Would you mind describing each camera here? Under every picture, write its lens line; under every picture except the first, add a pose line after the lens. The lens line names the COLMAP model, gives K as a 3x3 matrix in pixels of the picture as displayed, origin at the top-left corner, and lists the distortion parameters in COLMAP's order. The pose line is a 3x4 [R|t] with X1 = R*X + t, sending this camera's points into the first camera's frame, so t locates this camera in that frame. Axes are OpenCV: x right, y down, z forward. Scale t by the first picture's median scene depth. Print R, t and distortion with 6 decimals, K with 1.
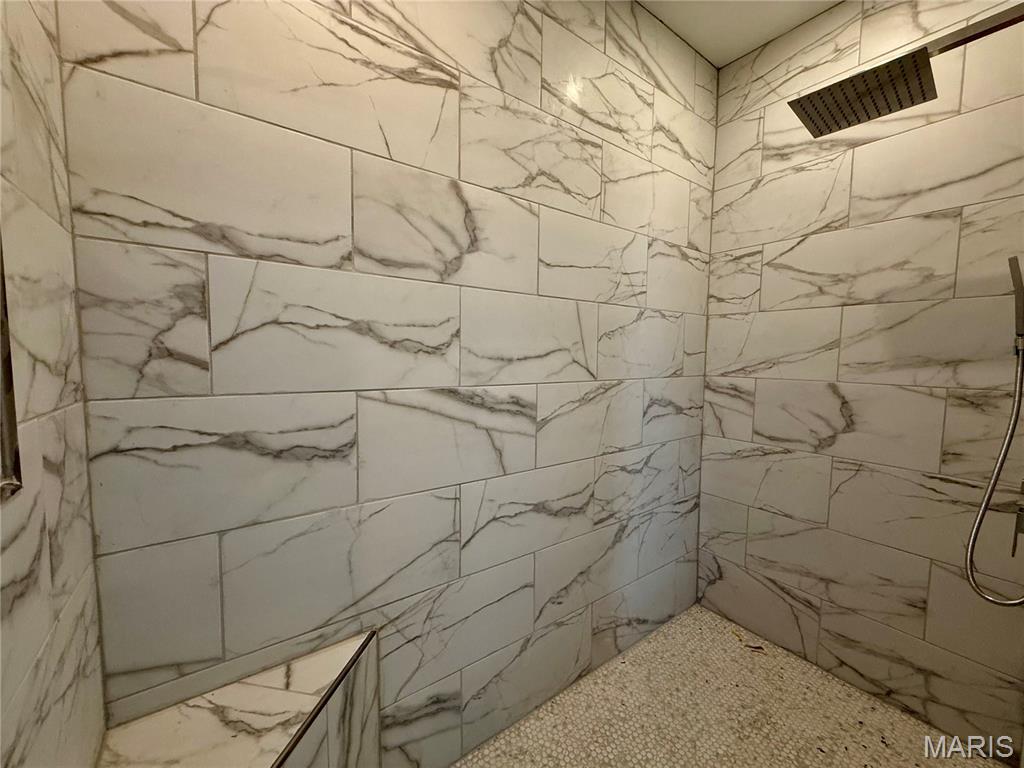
lens RADIAL K [[407.0, 0, 509.3], [0, 407.0, 383.9], [0, 0, 1]] dist [0.001171, -0.000101]
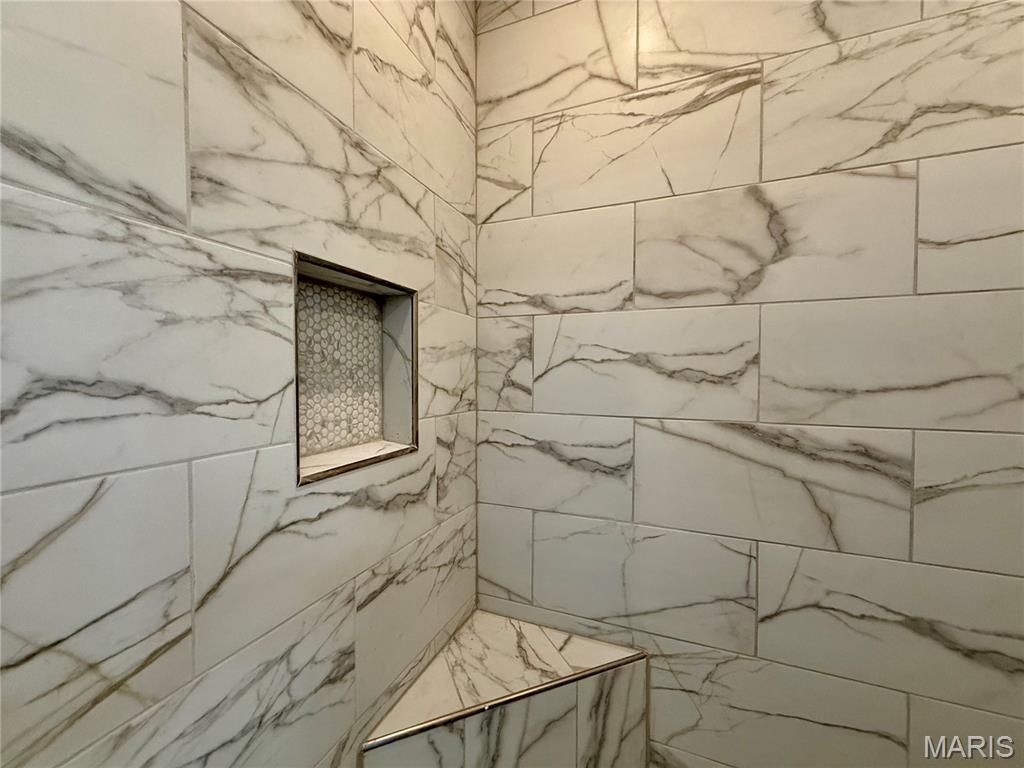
lens RADIAL K [[407.0, 0, 510.9], [0, 407.0, 383.4], [0, 0, 1]] dist [0.001171, -0.000101]
pose [[0.525008, 0.005846, -0.851077, 0.359903], [-0.057633, 0.997925, -0.028697, -0.022618], [0.849144, 0.064116, 0.524256, 0.135216]]
